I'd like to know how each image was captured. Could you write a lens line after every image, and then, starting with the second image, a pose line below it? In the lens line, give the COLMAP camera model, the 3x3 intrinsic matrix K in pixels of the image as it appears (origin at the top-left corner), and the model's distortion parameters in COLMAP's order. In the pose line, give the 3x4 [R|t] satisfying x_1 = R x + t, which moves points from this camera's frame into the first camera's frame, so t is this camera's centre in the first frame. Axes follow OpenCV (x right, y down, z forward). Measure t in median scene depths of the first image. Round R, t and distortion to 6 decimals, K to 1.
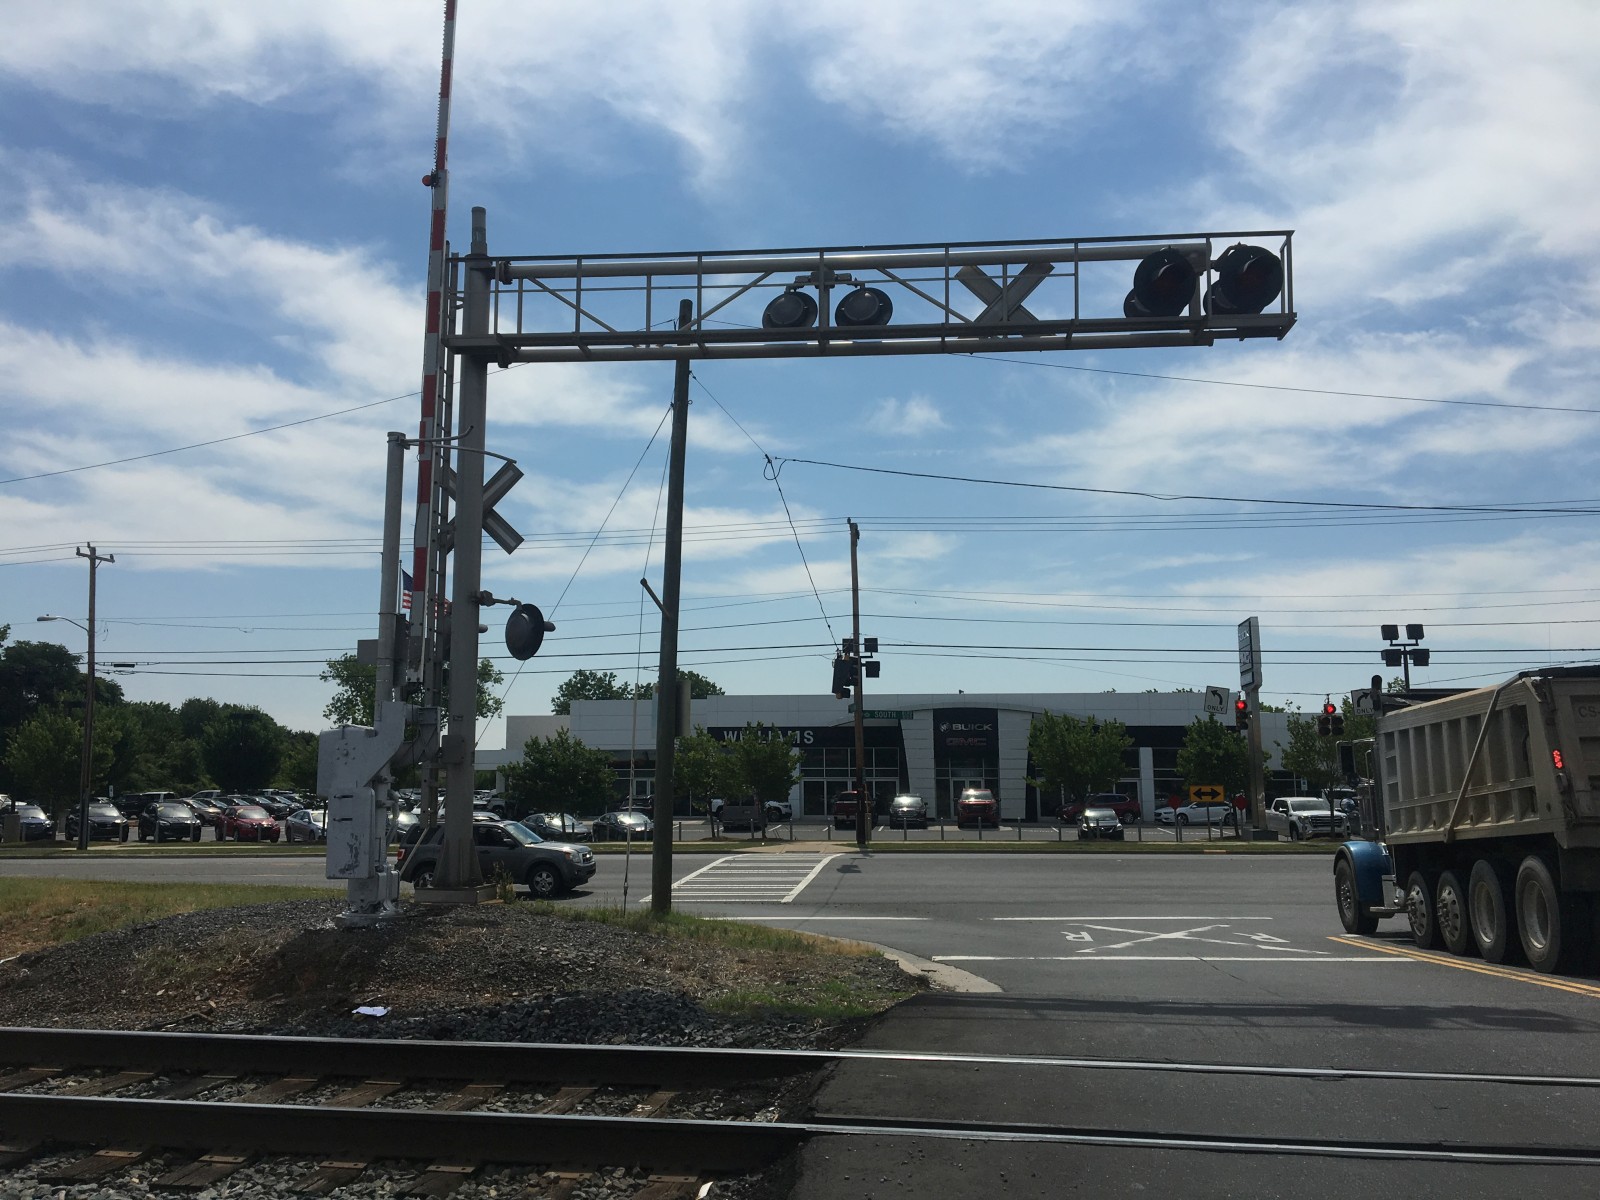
lens RADIAL K [[1330.6, 0, 820.3], [0, 1330.6, 610.4], [0, 0, 1]] dist [0.078662, -0.114176]
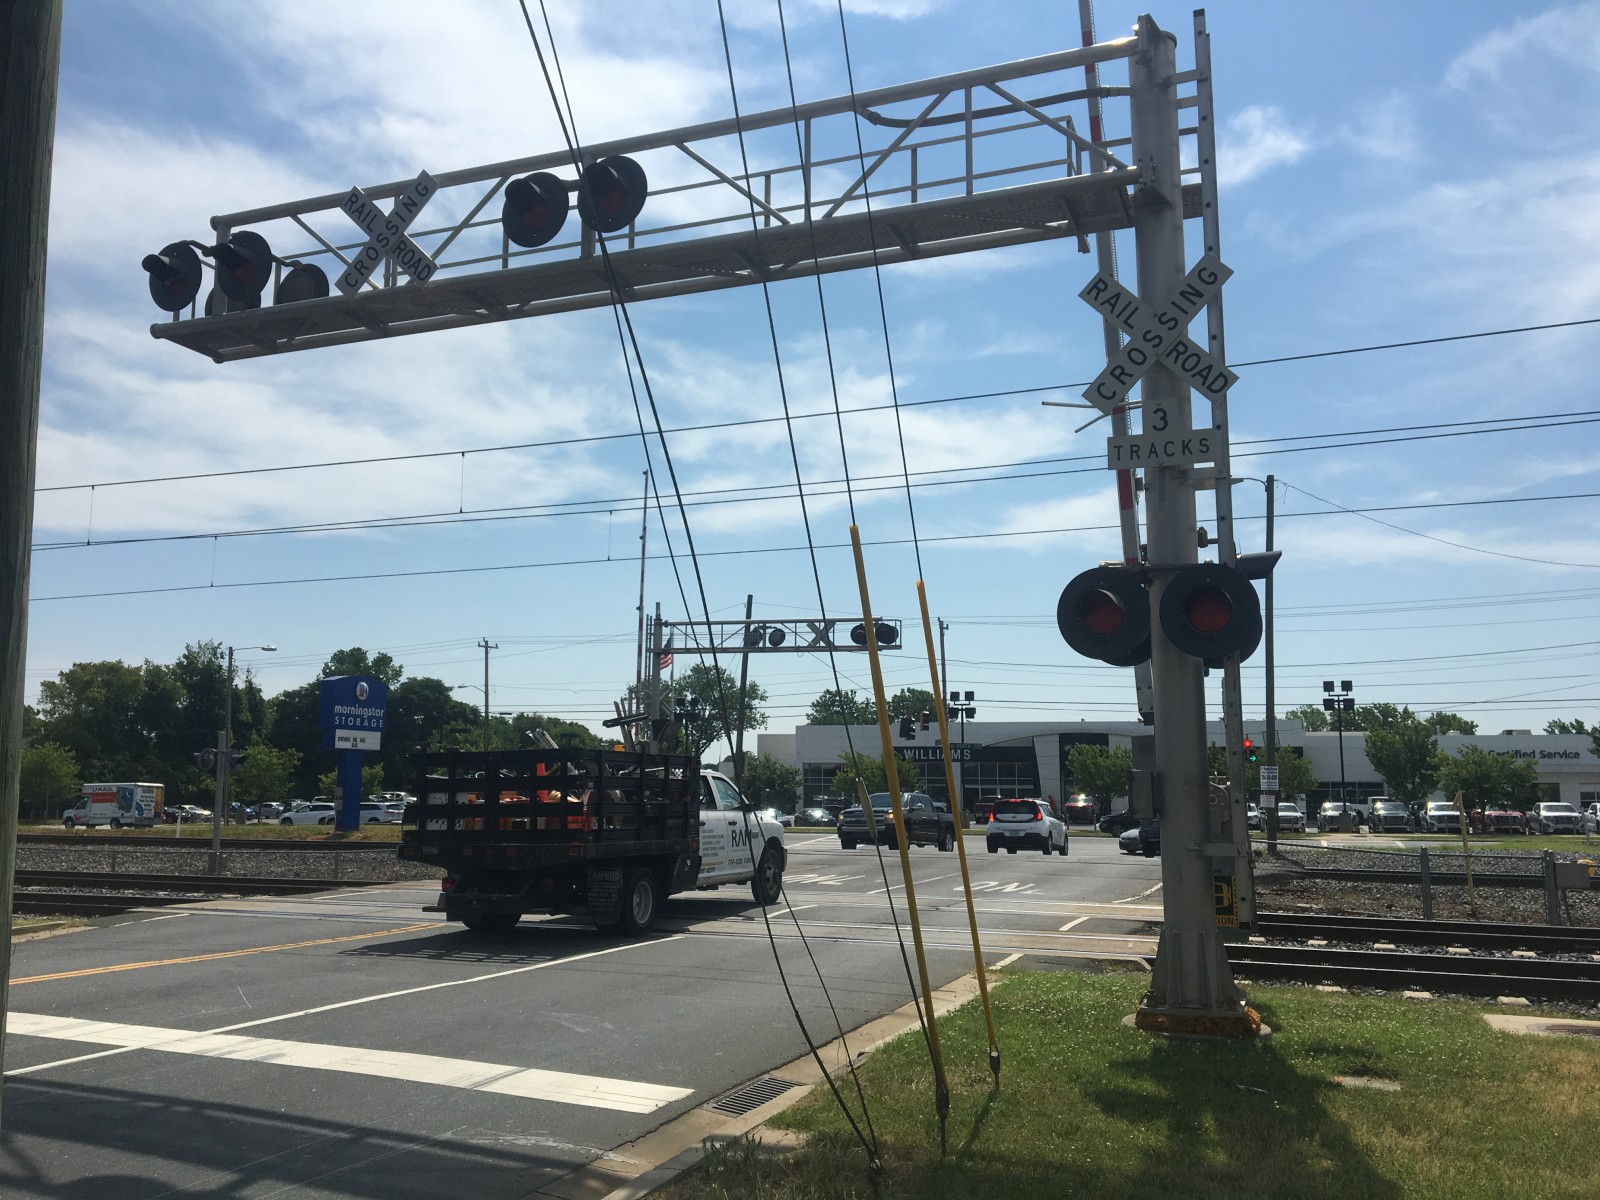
lens RADIAL K [[1351.6, 0, 800.0], [0, 1351.6, 600.0], [0, 0, 1]] dist [0.080185, -0.112438]
pose [[0.973833, -0.025215, -0.225862, 0.205007], [0.023663, 0.999674, -0.009580, -0.073197], [0.226030, 0.003985, 0.974112, -0.521904]]
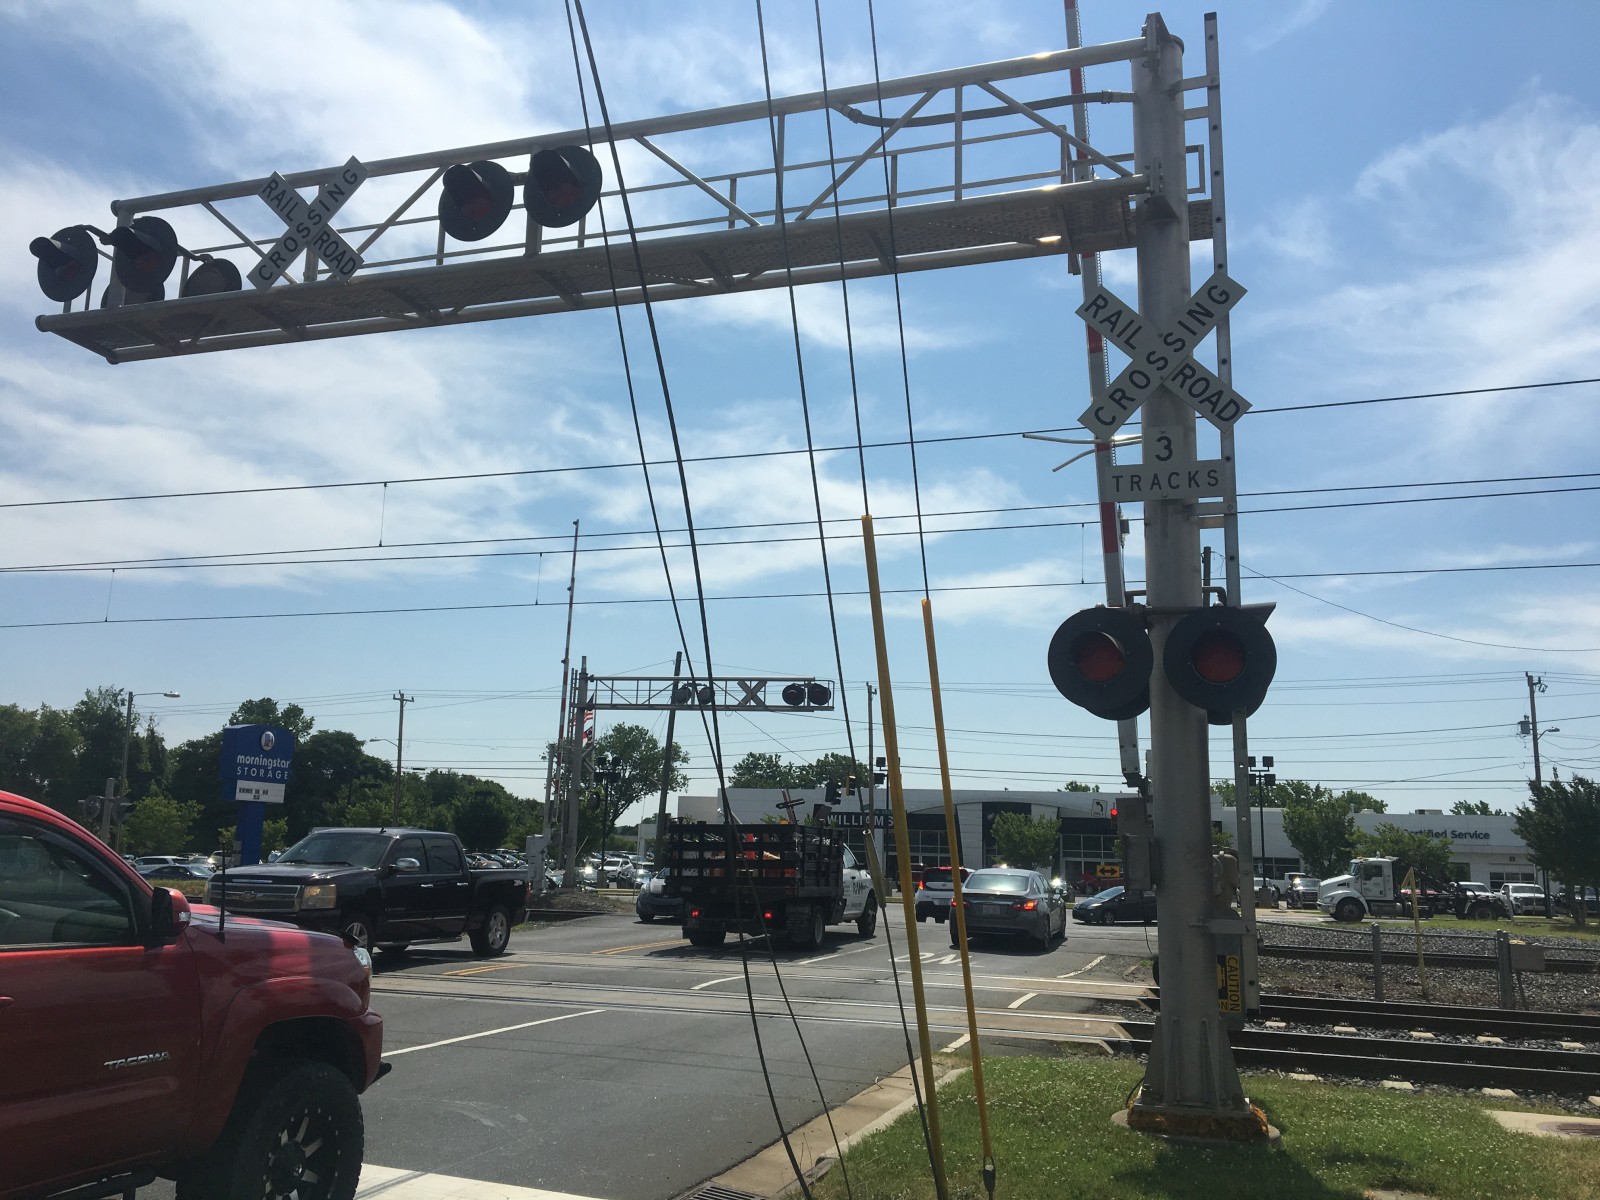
lens RADIAL K [[1330.6, 0, 820.3], [0, 1330.6, 610.4], [0, 0, 1]] dist [0.078662, -0.114176]
pose [[0.988139, -0.000121, -0.153559, 0.193788], [-0.007863, 0.998648, -0.051384, -0.068965], [0.153358, 0.051982, 0.986803, -0.497559]]
